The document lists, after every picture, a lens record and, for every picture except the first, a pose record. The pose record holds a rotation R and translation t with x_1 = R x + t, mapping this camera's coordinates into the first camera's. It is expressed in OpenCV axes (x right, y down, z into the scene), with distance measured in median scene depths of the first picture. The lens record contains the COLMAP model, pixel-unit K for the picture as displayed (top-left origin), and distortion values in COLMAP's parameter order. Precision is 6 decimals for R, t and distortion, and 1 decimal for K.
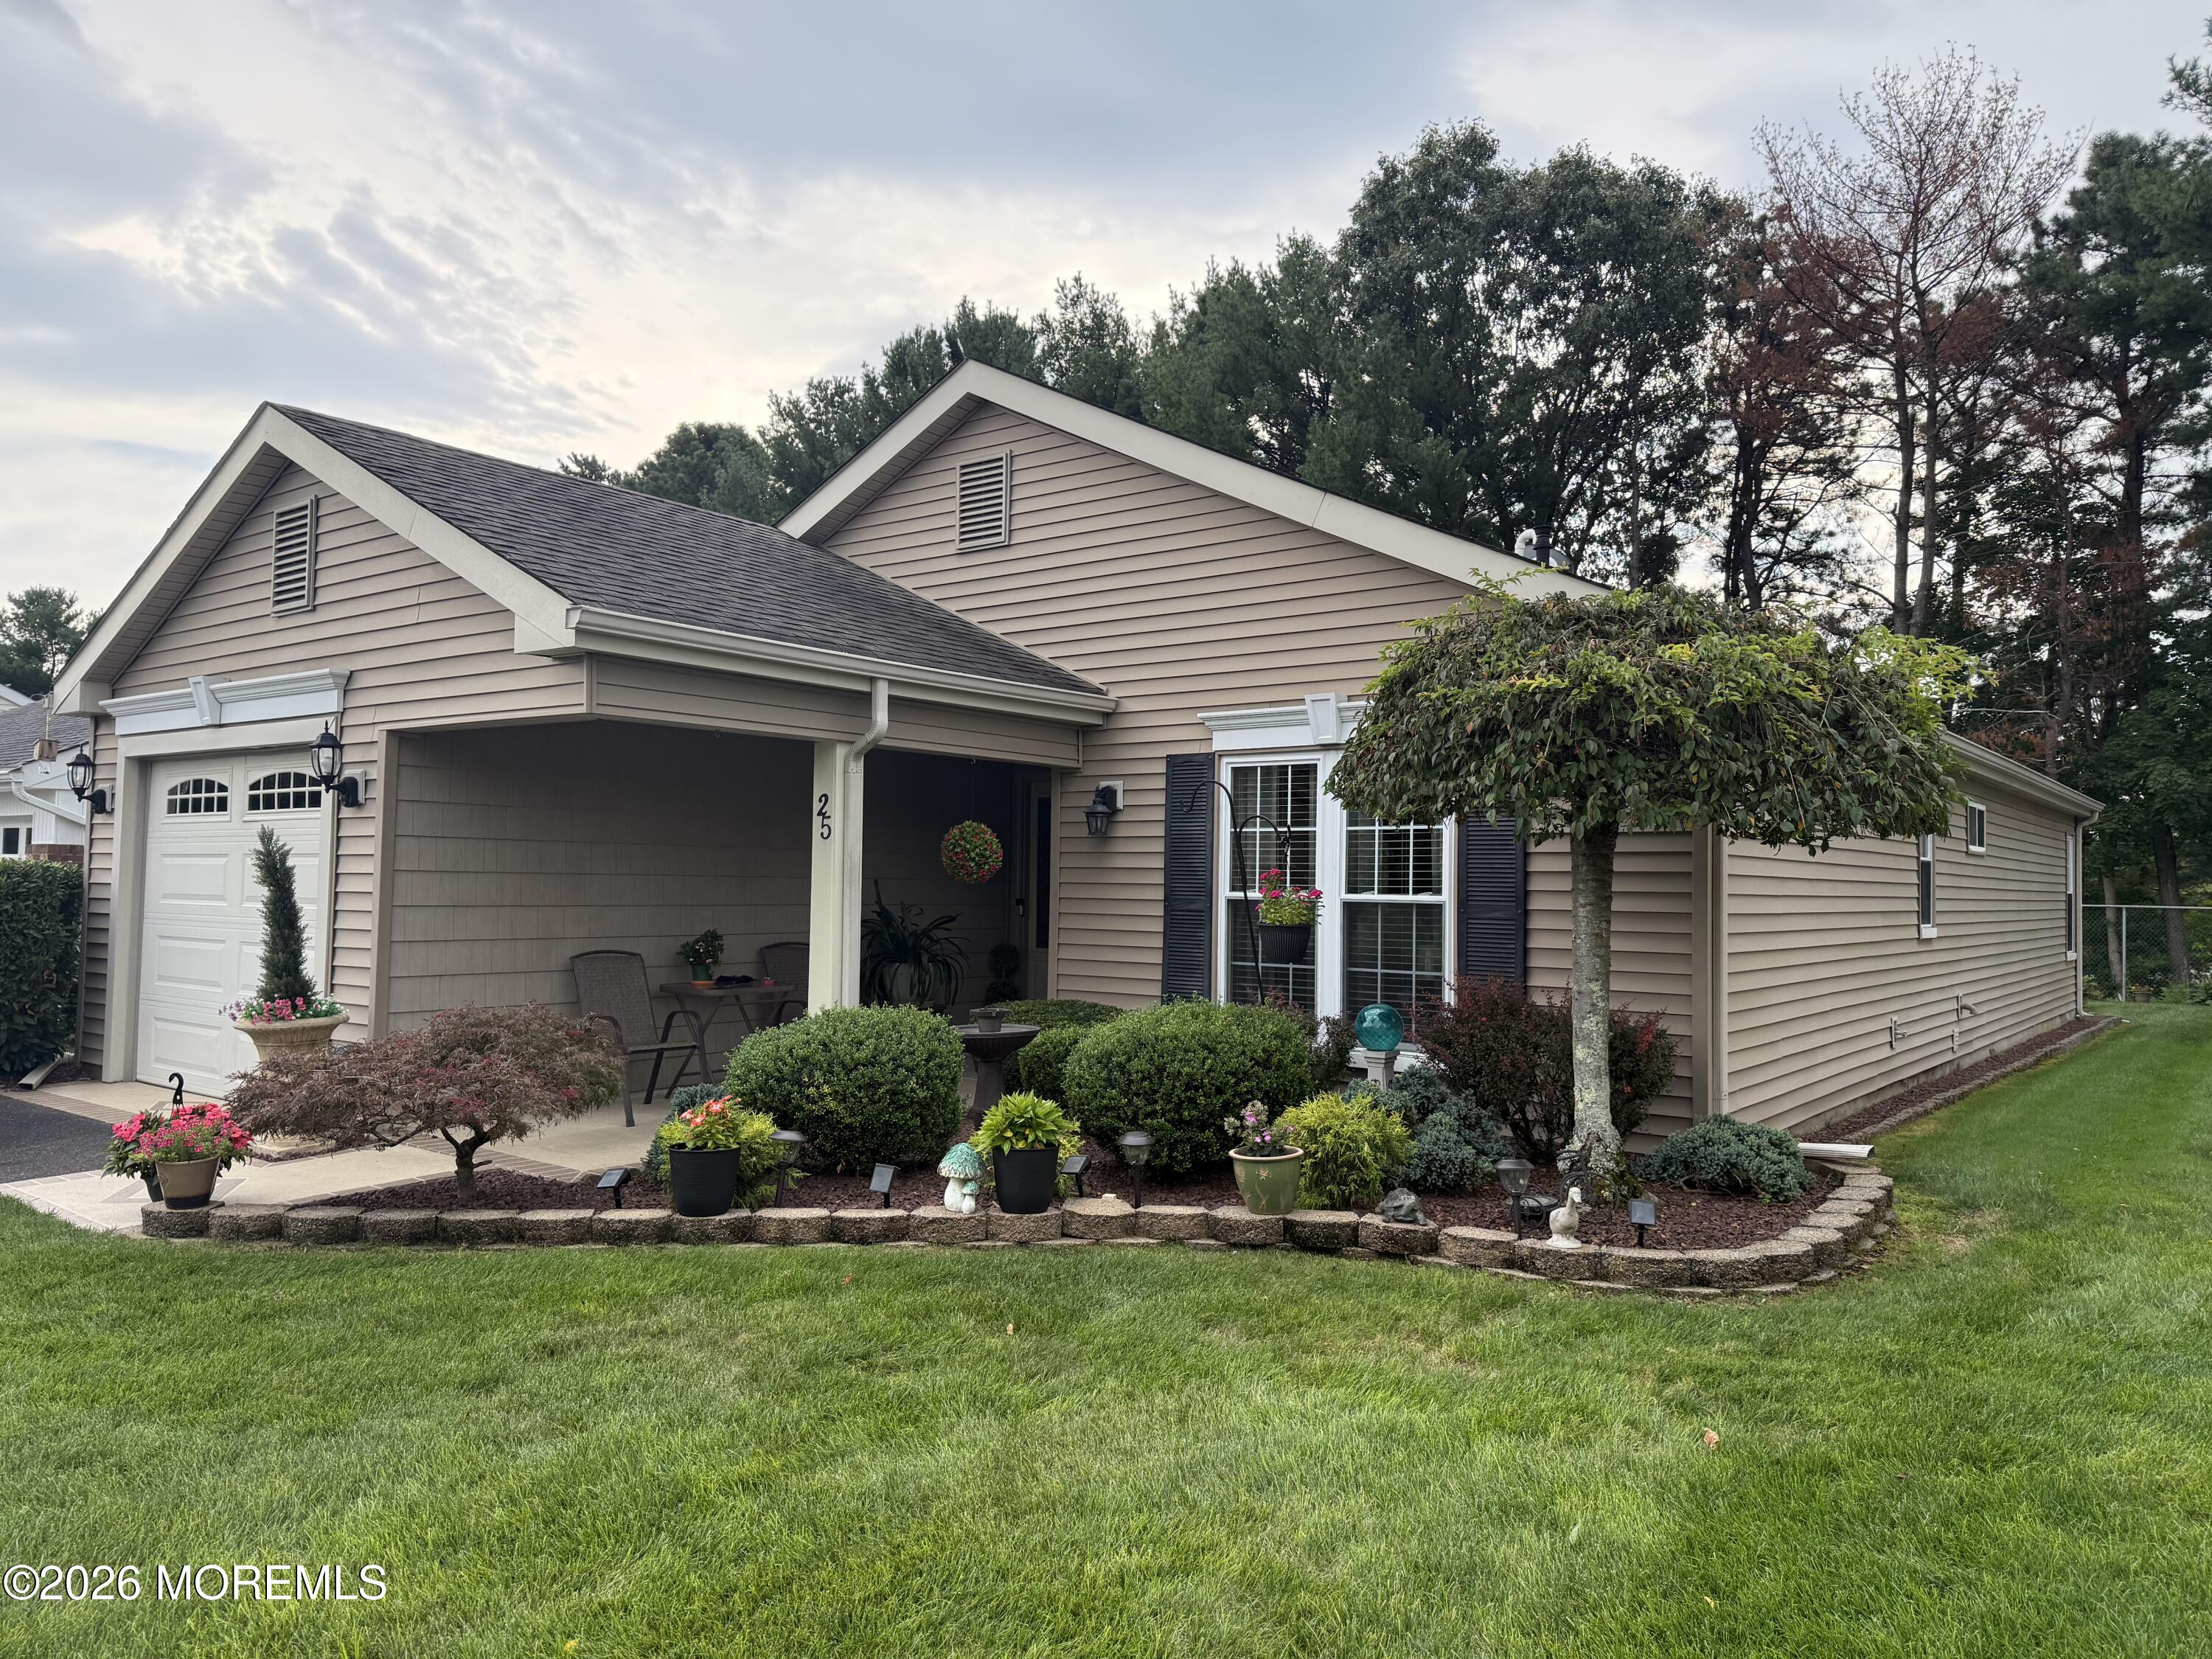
lens RADIAL K [[1551.0, 0, 1116.3], [0, 1551.0, 831.4], [0, 0, 1]] dist [0.102405, -0.160614]
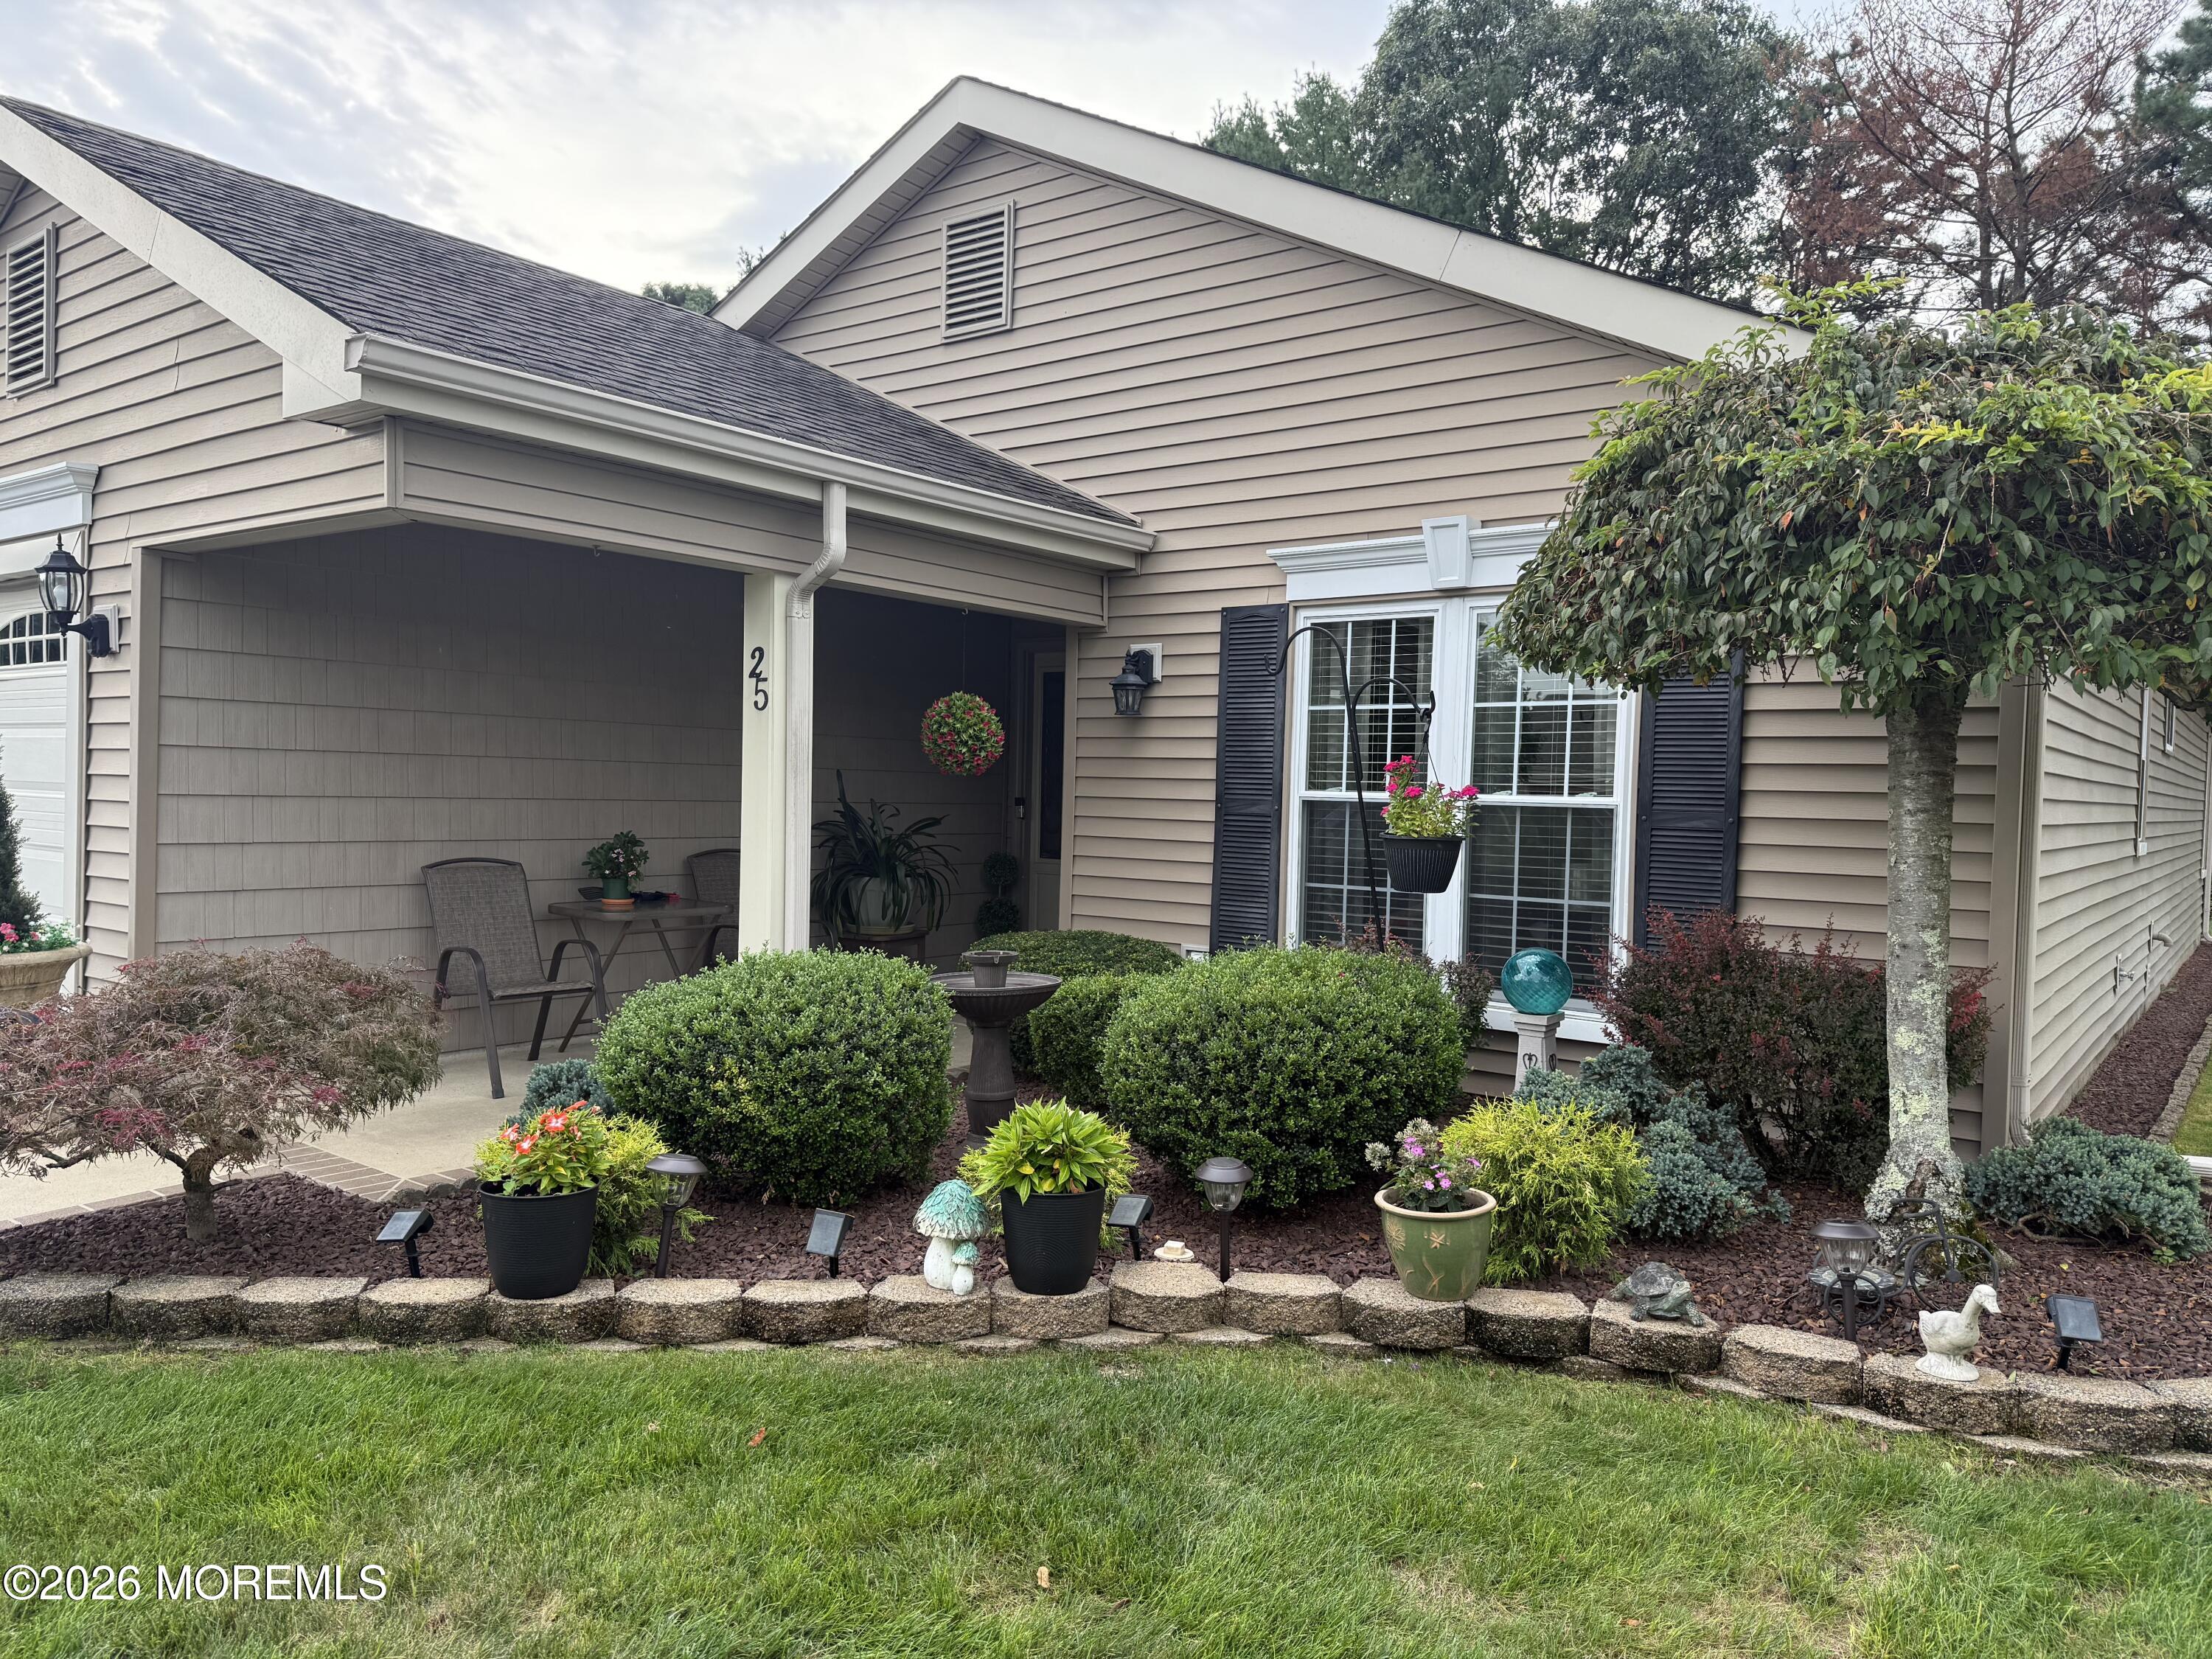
lens RADIAL K [[1552.5, 0, 1110.3], [0, 1552.5, 828.7], [0, 0, 1]] dist [0.091800, -0.130858]
pose [[0.999914, 0.010159, 0.008295, -0.029493], [-0.010648, 0.998061, 0.061322, 0.013330], [-0.007656, -0.061405, 0.998084, 0.266745]]
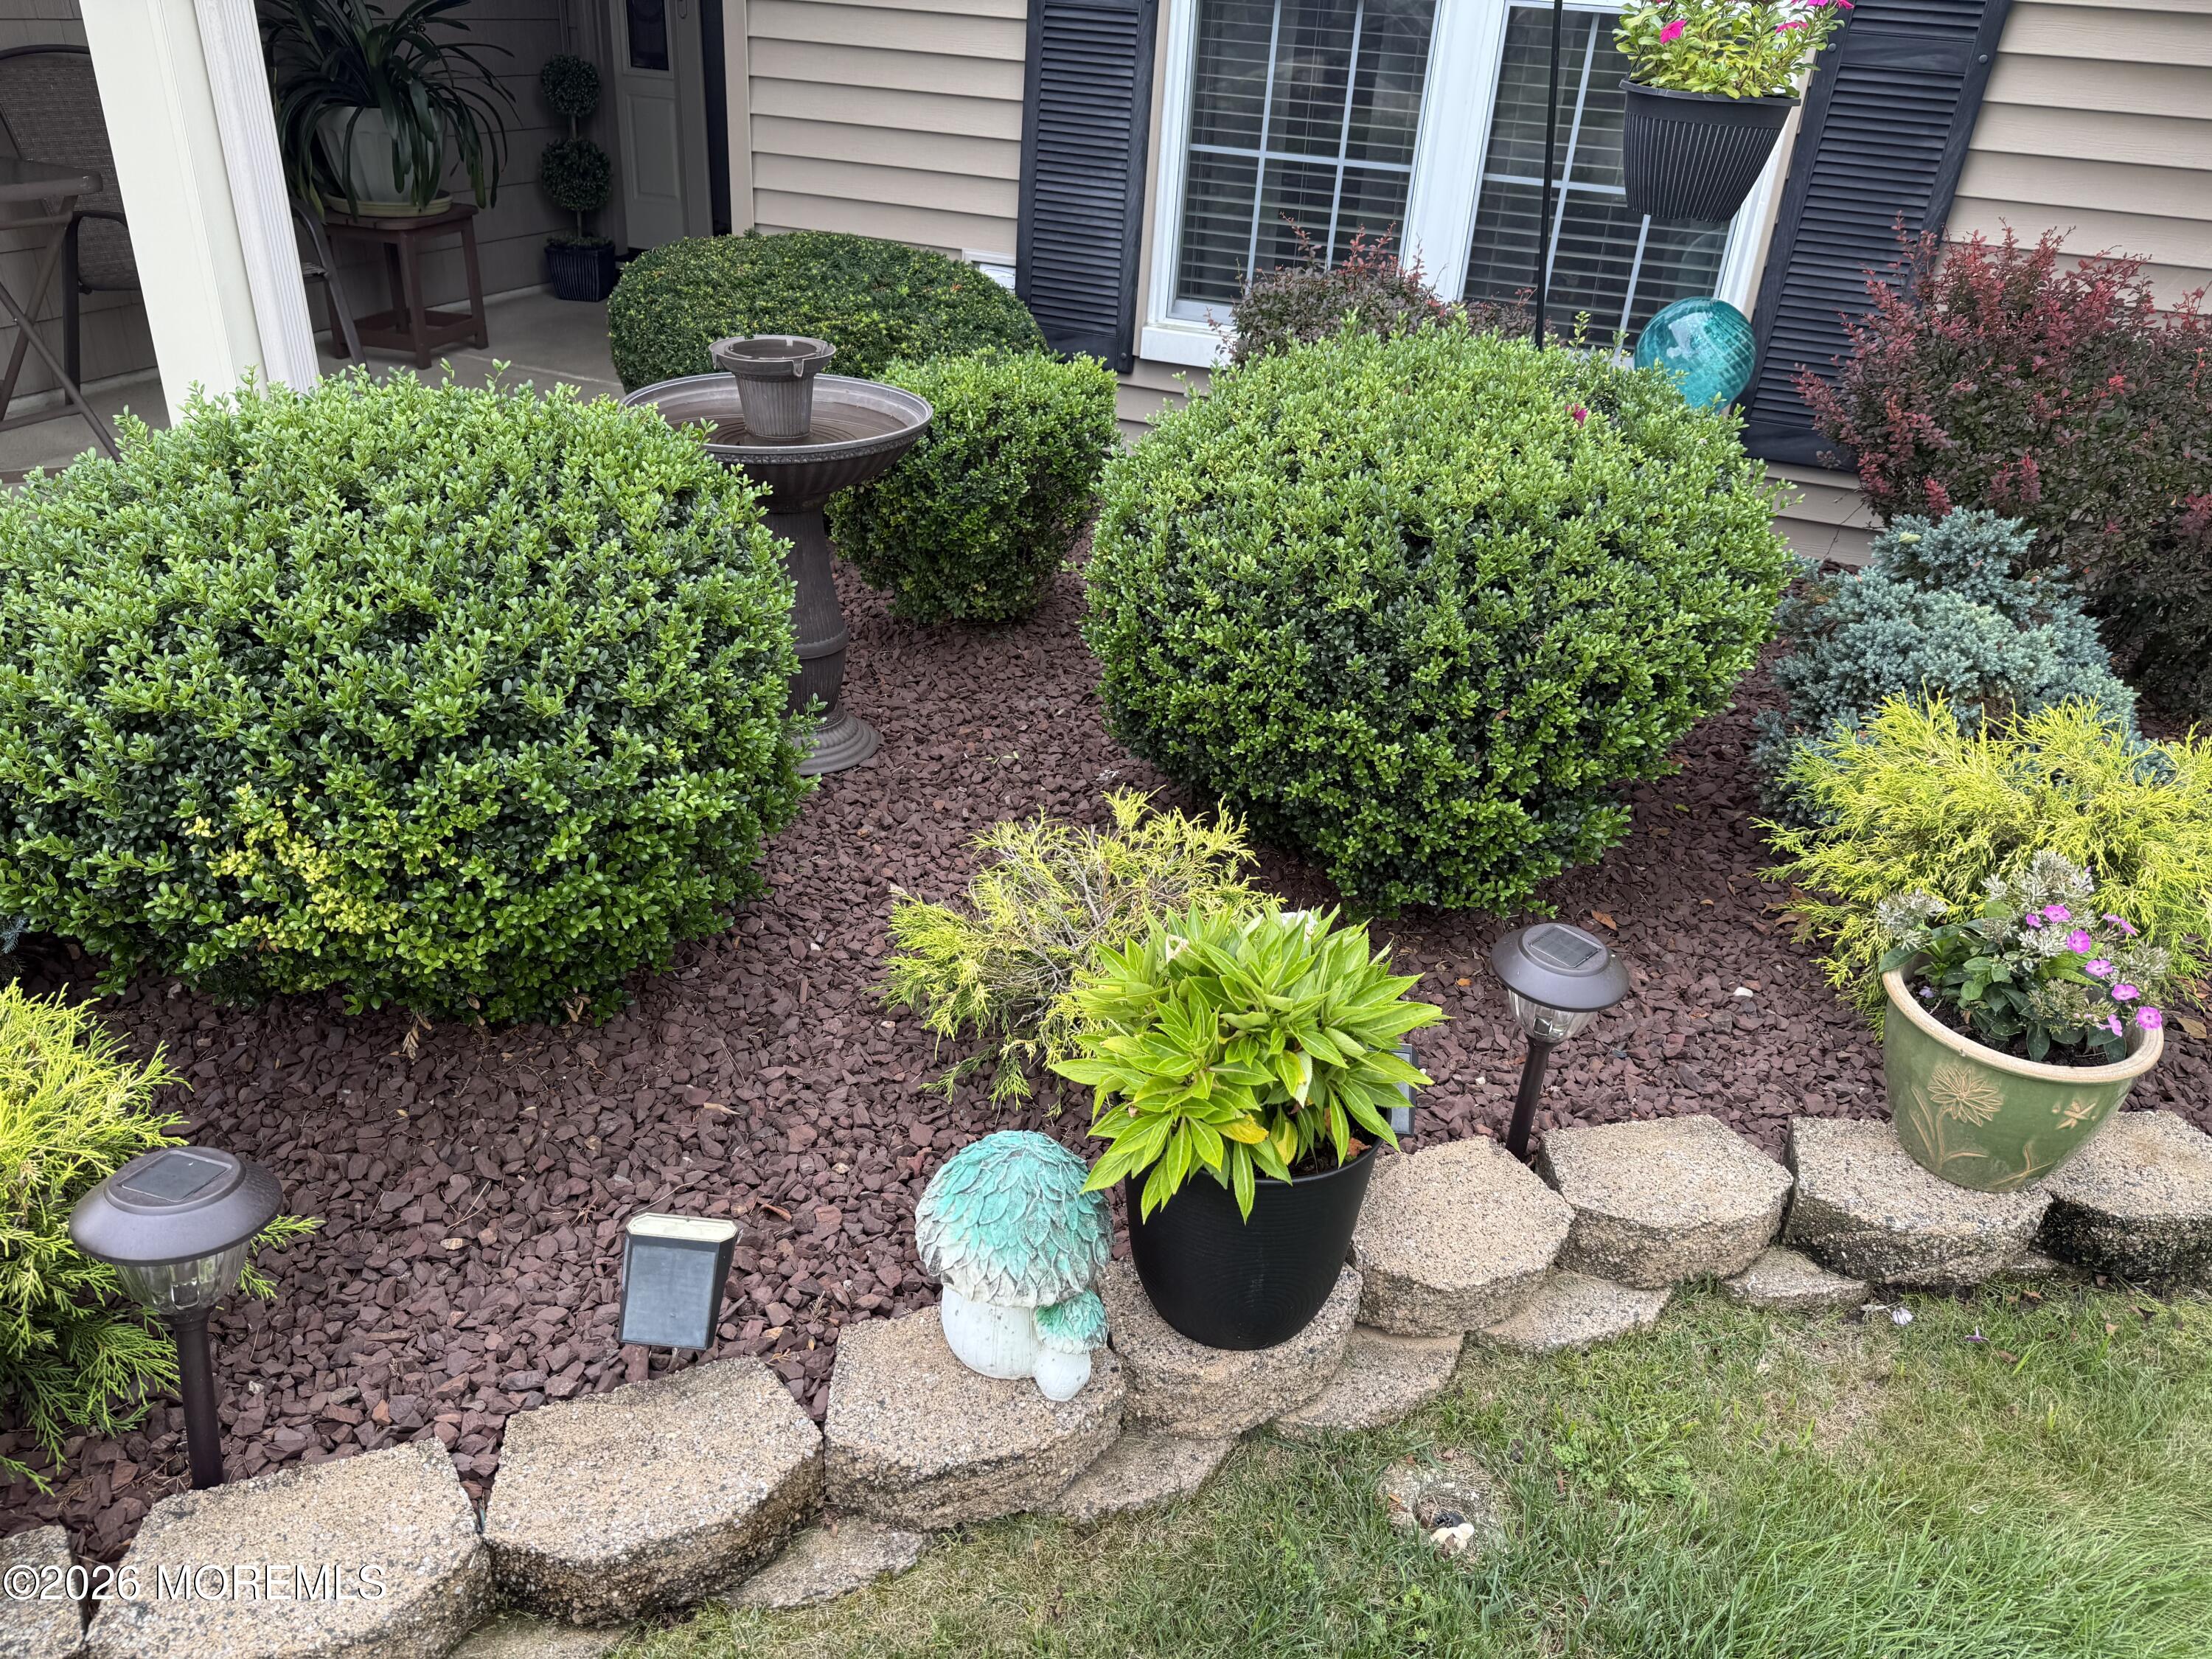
lens RADIAL K [[1567.8, 0, 1112.0], [0, 1567.8, 836.2], [0, 0, 1]] dist [0.049210, -0.080566]
pose [[0.952216, -0.105267, 0.286711, -0.104403], [-0.058613, 0.858300, 0.509790, 0.027199], [-0.299748, -0.502236, 0.811117, 0.582114]]
